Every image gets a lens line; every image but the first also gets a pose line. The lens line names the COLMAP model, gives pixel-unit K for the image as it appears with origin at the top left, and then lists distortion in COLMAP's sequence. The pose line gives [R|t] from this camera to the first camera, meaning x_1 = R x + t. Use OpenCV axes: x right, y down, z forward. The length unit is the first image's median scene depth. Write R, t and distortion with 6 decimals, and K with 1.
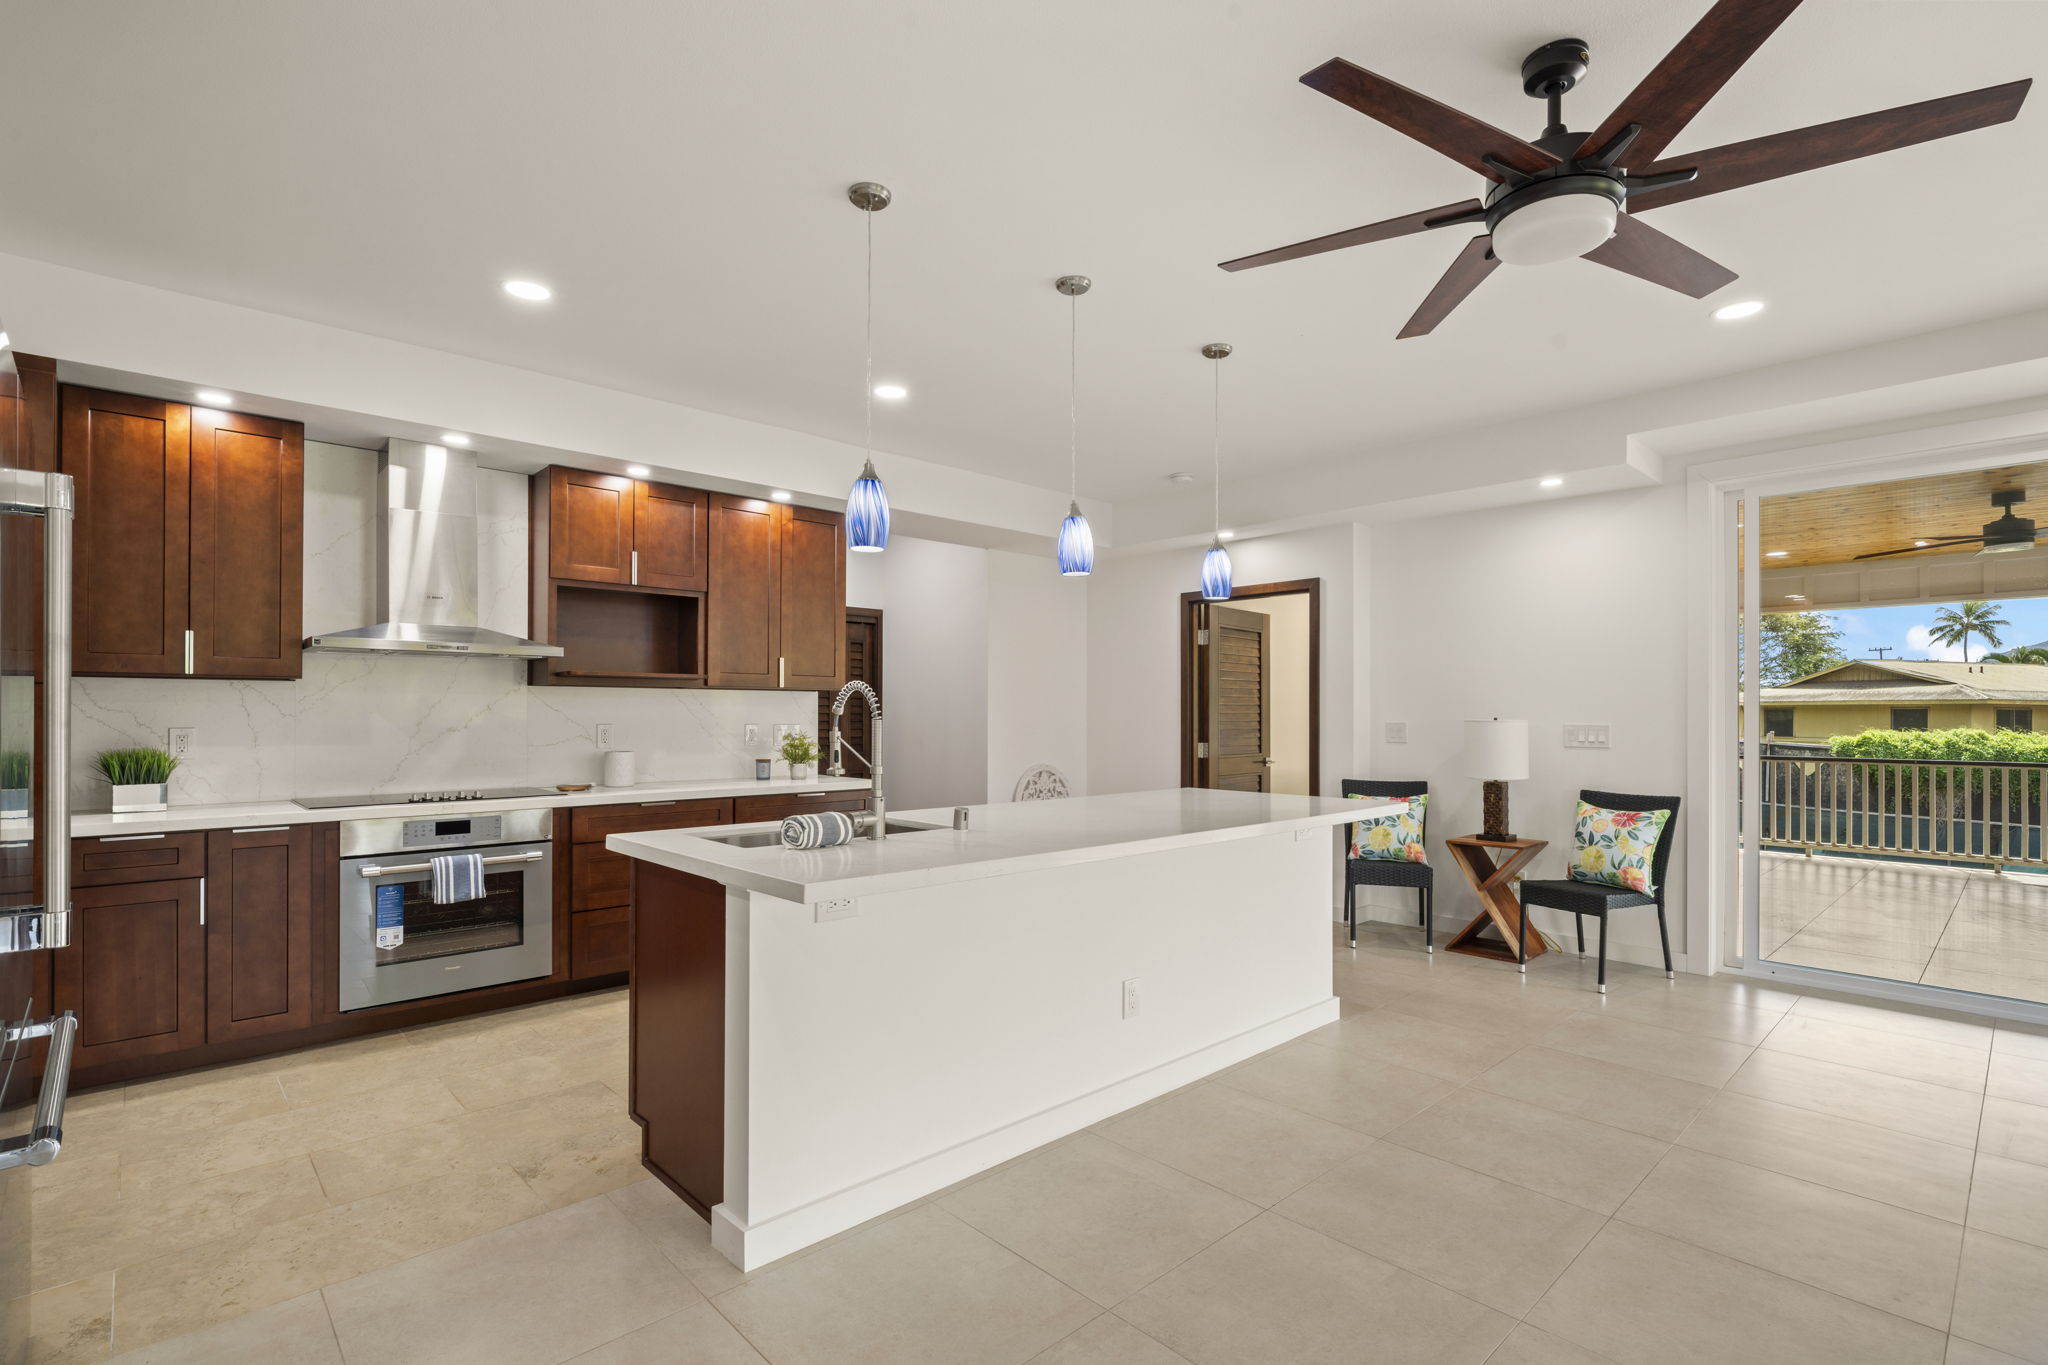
lens RADIAL K [[967.2, 0, 1005.1], [0, 967.2, 709.3], [0, 0, 1]] dist [-0.003616, 0.001049]
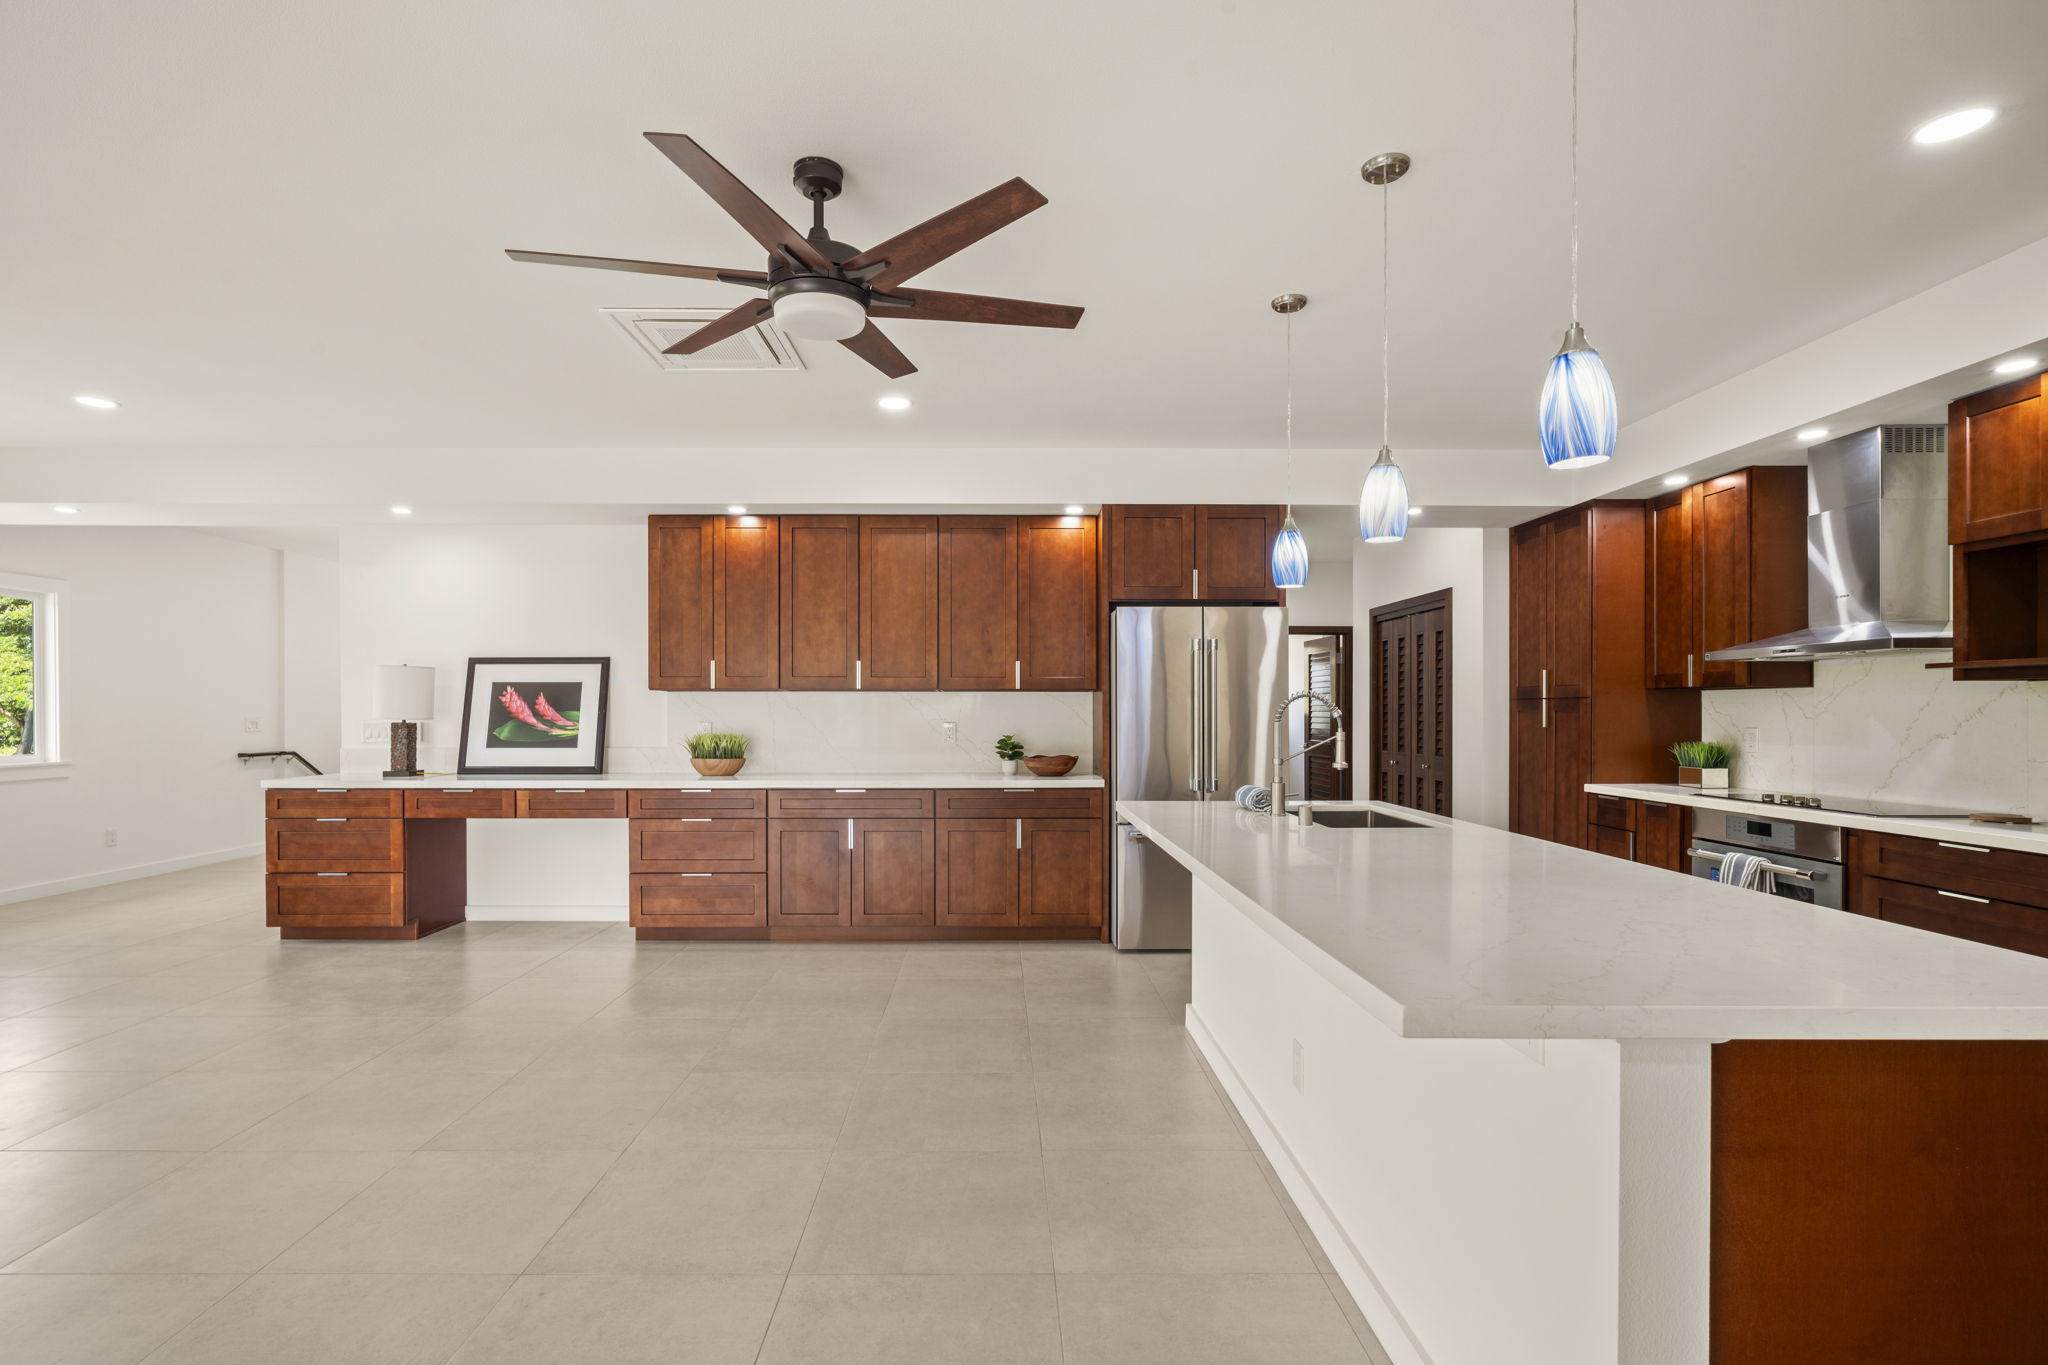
lens RADIAL K [[967.2, 0, 1005.1], [0, 967.2, 709.3], [0, 0, 1]] dist [-0.003616, 0.001049]
pose [[-0.669276, -0.001744, -0.743012, 0.654693], [0.002314, 0.999988, -0.004431, -0.000918], [0.743010, -0.004685, -0.669264, 0.989017]]
